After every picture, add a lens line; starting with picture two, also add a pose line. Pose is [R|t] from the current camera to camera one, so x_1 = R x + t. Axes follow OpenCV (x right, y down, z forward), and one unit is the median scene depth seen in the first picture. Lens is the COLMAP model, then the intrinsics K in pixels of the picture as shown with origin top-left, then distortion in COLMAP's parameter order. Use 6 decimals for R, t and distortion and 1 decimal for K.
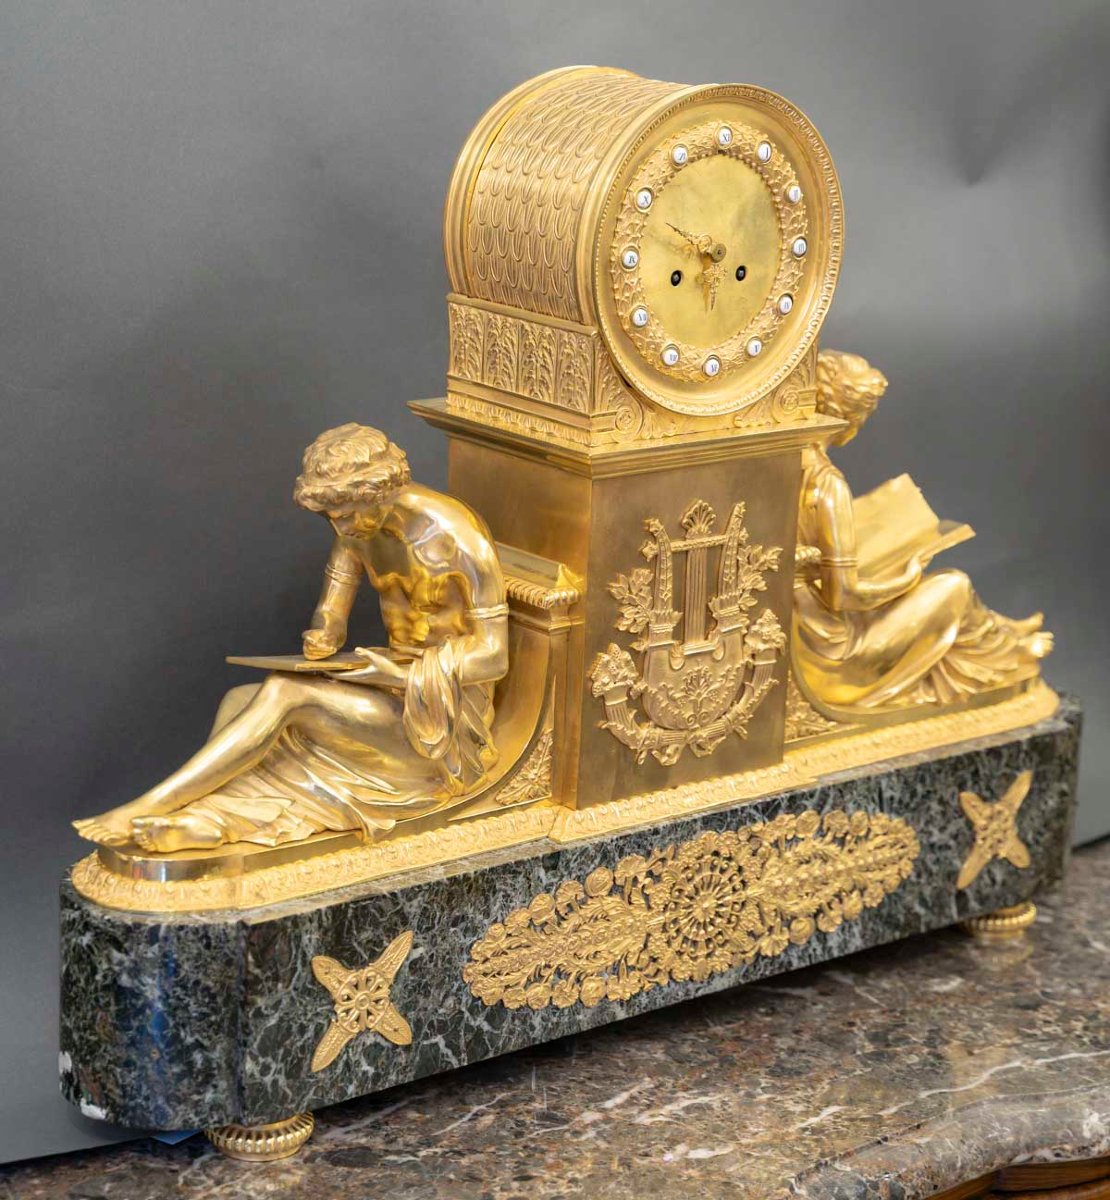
lens RADIAL K [[2973.5, 0, 505.3], [0, 2973.5, 552.4], [0, 0, 1]] dist [-0.002779, 0.000000]
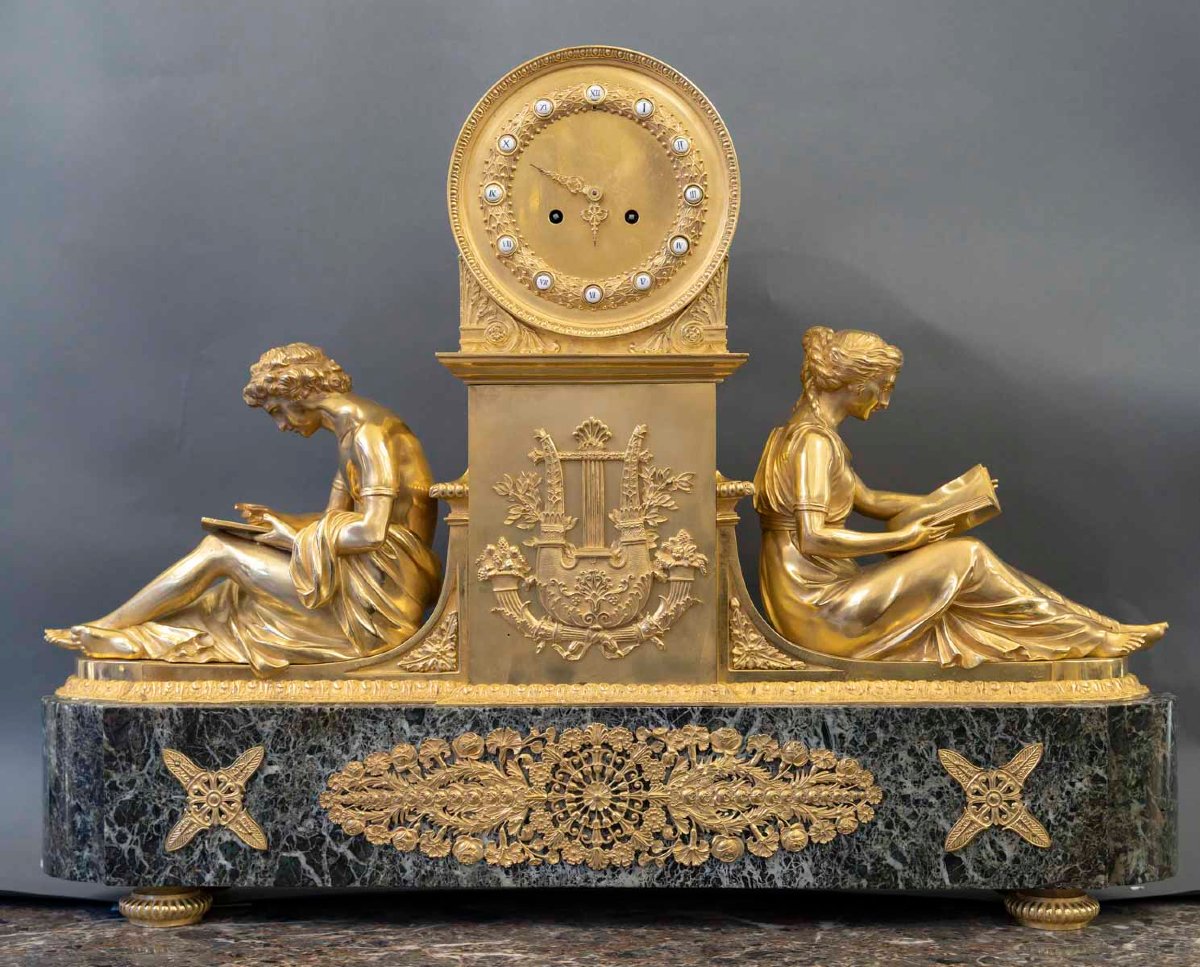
lens RADIAL K [[2053.4, 0, 575.2], [0, 2053.4, 510.7], [0, 0, 1]] dist [-0.012299, 0.000000]
pose [[0.755377, -0.029567, -0.654623, 0.585946], [-0.130527, 0.972174, -0.194526, 0.174302], [0.642159, 0.232386, 0.730499, 0.450590]]
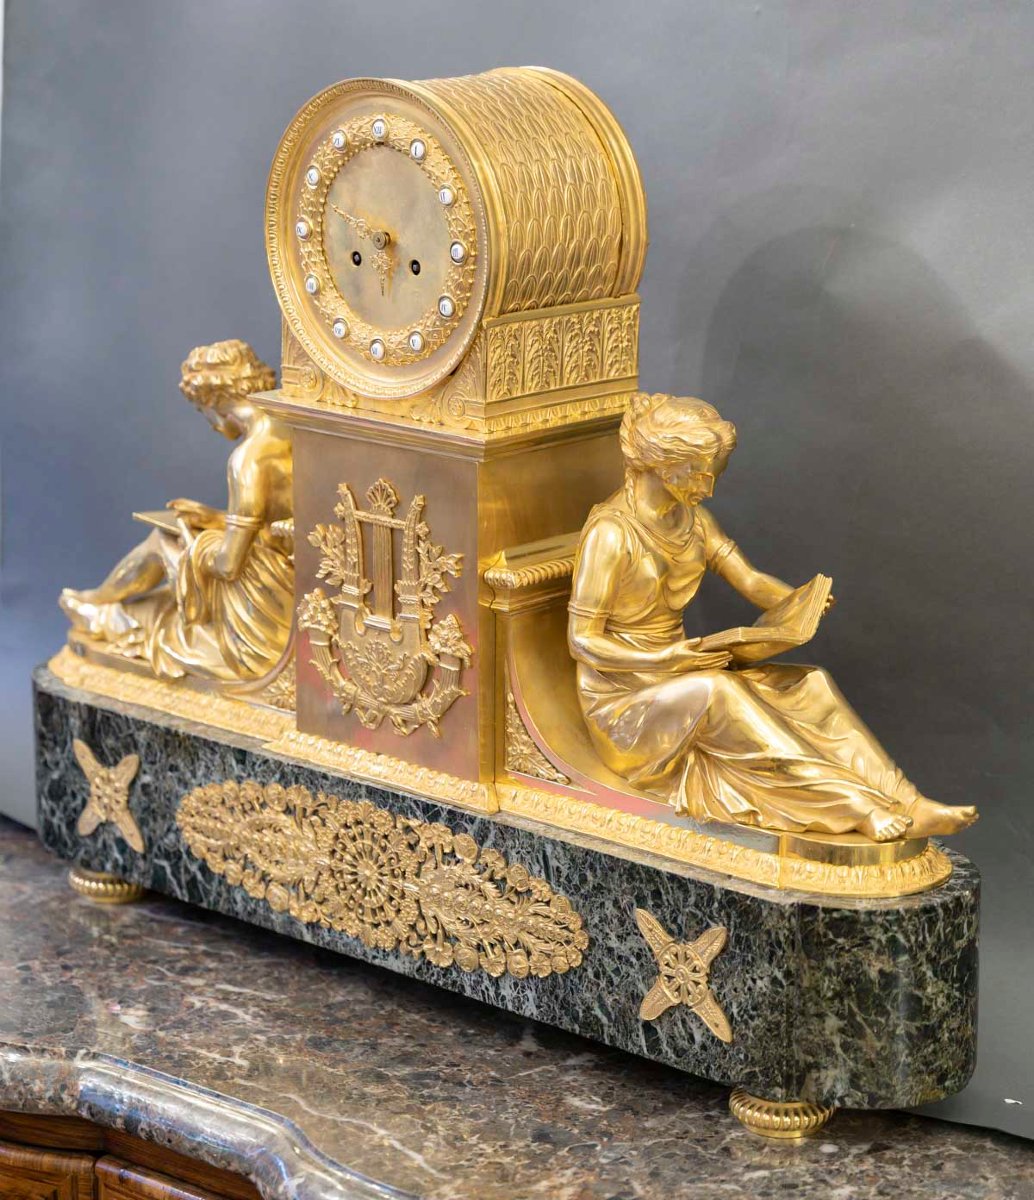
lens RADIAL K [[3254.2, 0, 514.4], [0, 3254.2, 594.6], [0, 0, 1]] dist [-0.008214, 0.000000]
pose [[0.147799, 0.204006, -0.967748, 1.217967], [-0.234988, 0.957718, 0.166003, -0.184131], [0.960696, 0.202874, 0.189489, 0.863748]]
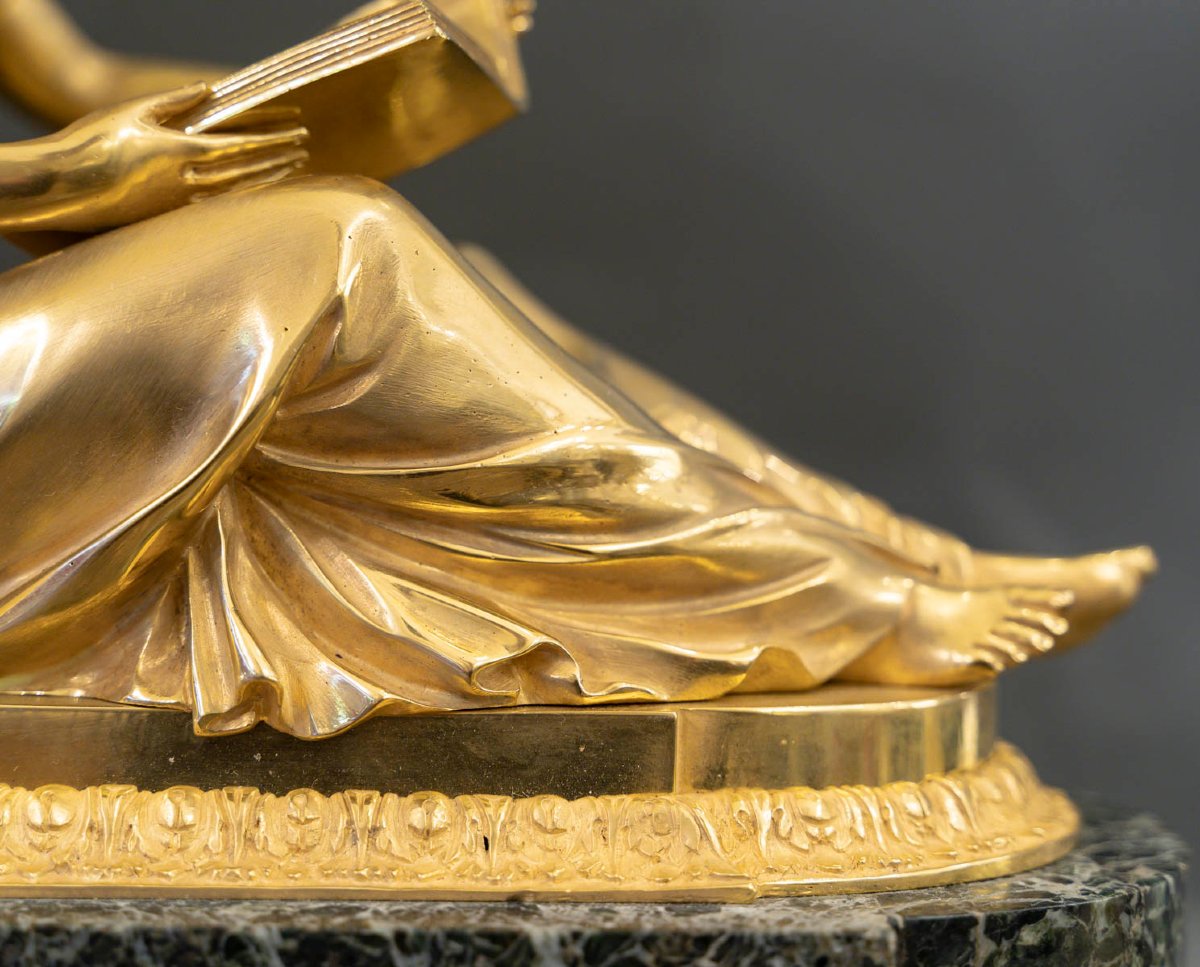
lens RADIAL K [[2280.3, 0, 602.9], [0, 2280.3, 485.8], [0, 0, 1]] dist [-0.013309, 0.000000]
pose [[0.808561, 0.005465, -0.588388, 0.316561], [-0.133559, 0.975562, -0.174475, 0.068413], [0.573055, 0.219658, 0.789531, 0.997799]]
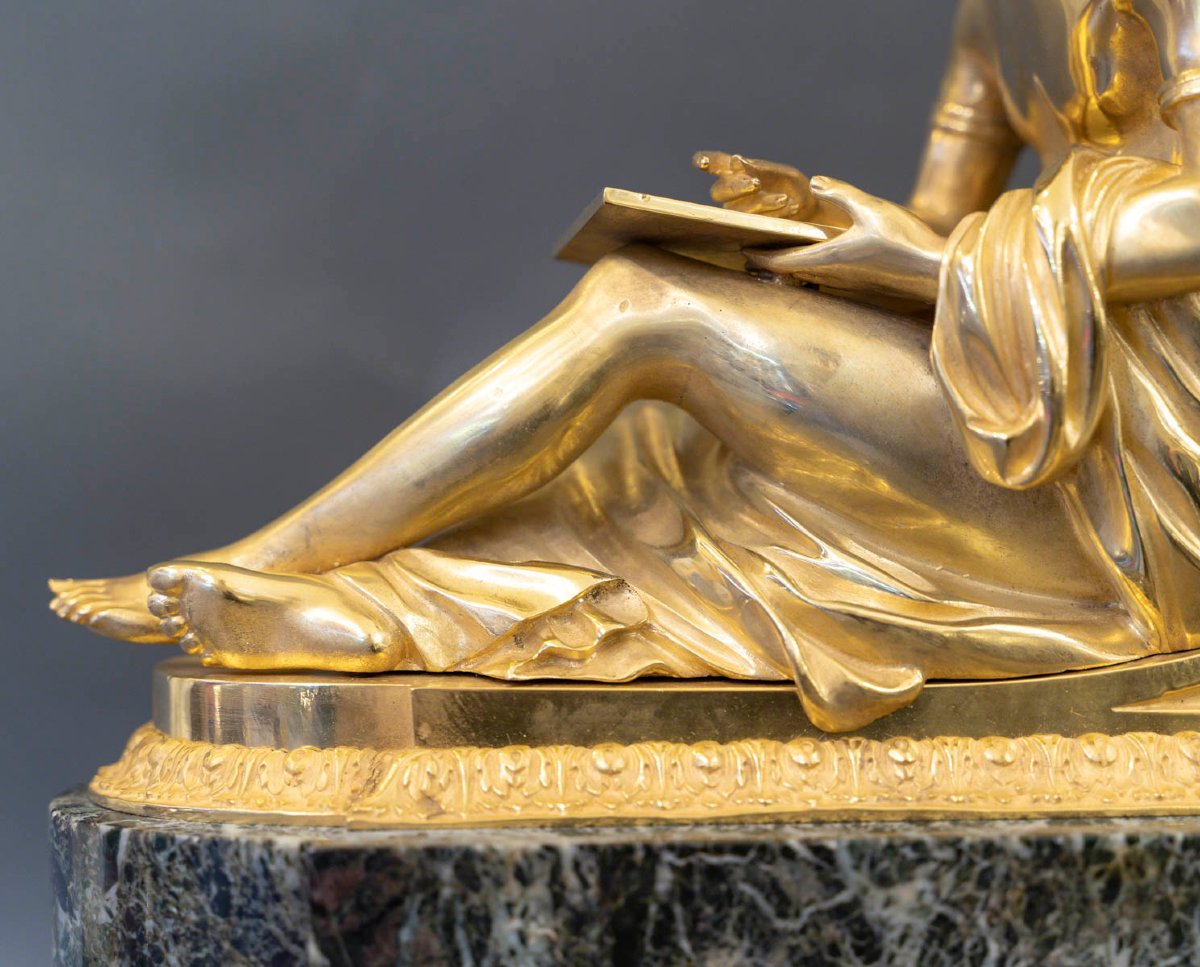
lens RADIAL K [[2493.5, 0, 607.7], [0, 2493.5, 483.4], [0, 0, 1]] dist [0.025897, 0.000000]
pose [[0.793781, -0.036328, -0.607118, 0.111749], [-0.108199, 0.973857, -0.199738, 0.129278], [0.598502, 0.224238, 0.769099, 0.737428]]
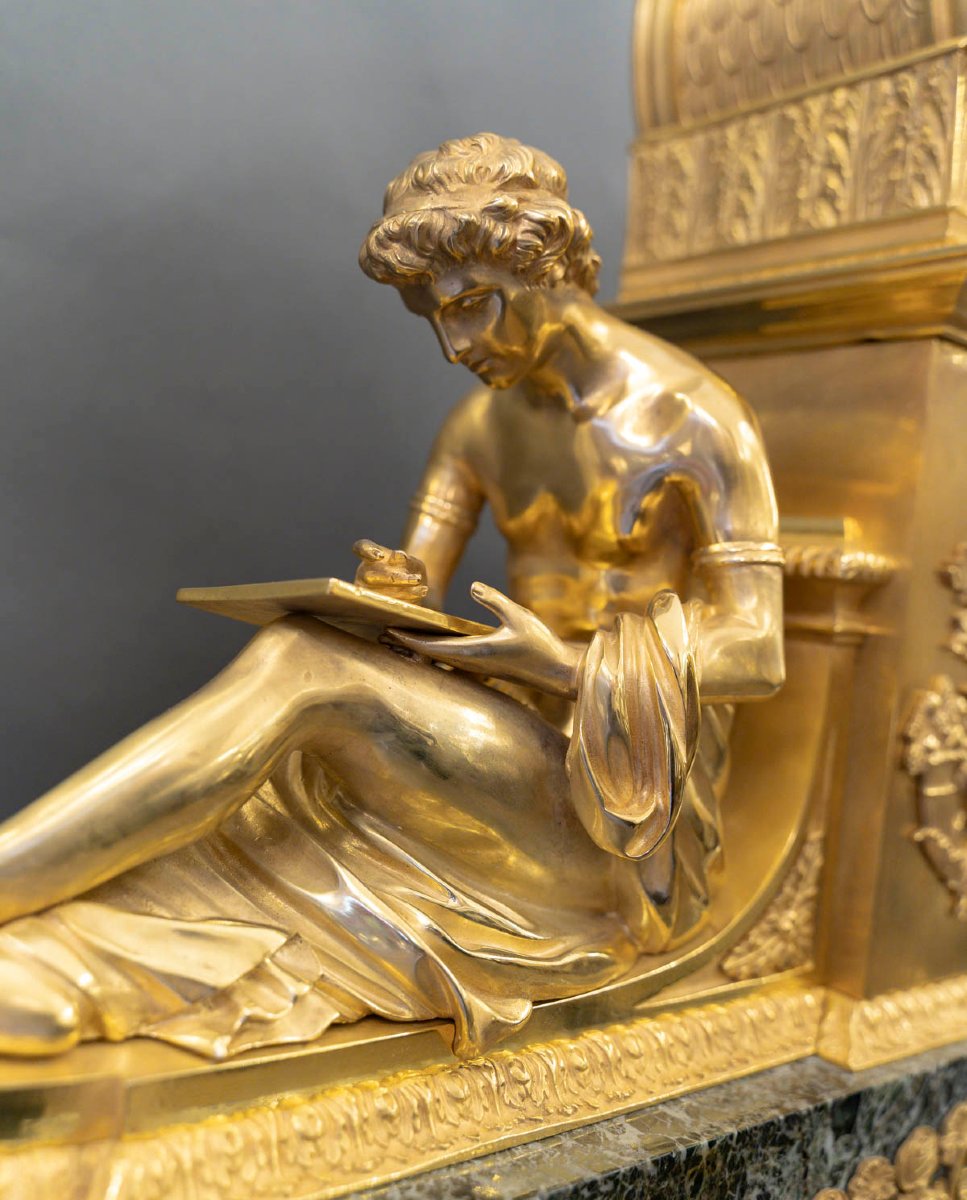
lens RADIAL K [[1168.5, 0, 473.9], [0, 1168.5, 597.2], [0, 0, 1]] dist [0.010661, 0.000000]
pose [[0.997779, 0.066438, -0.004833, -0.047828], [-0.065832, 0.972378, -0.223934, 0.070675], [-0.010178, 0.223755, 0.974592, 0.811522]]
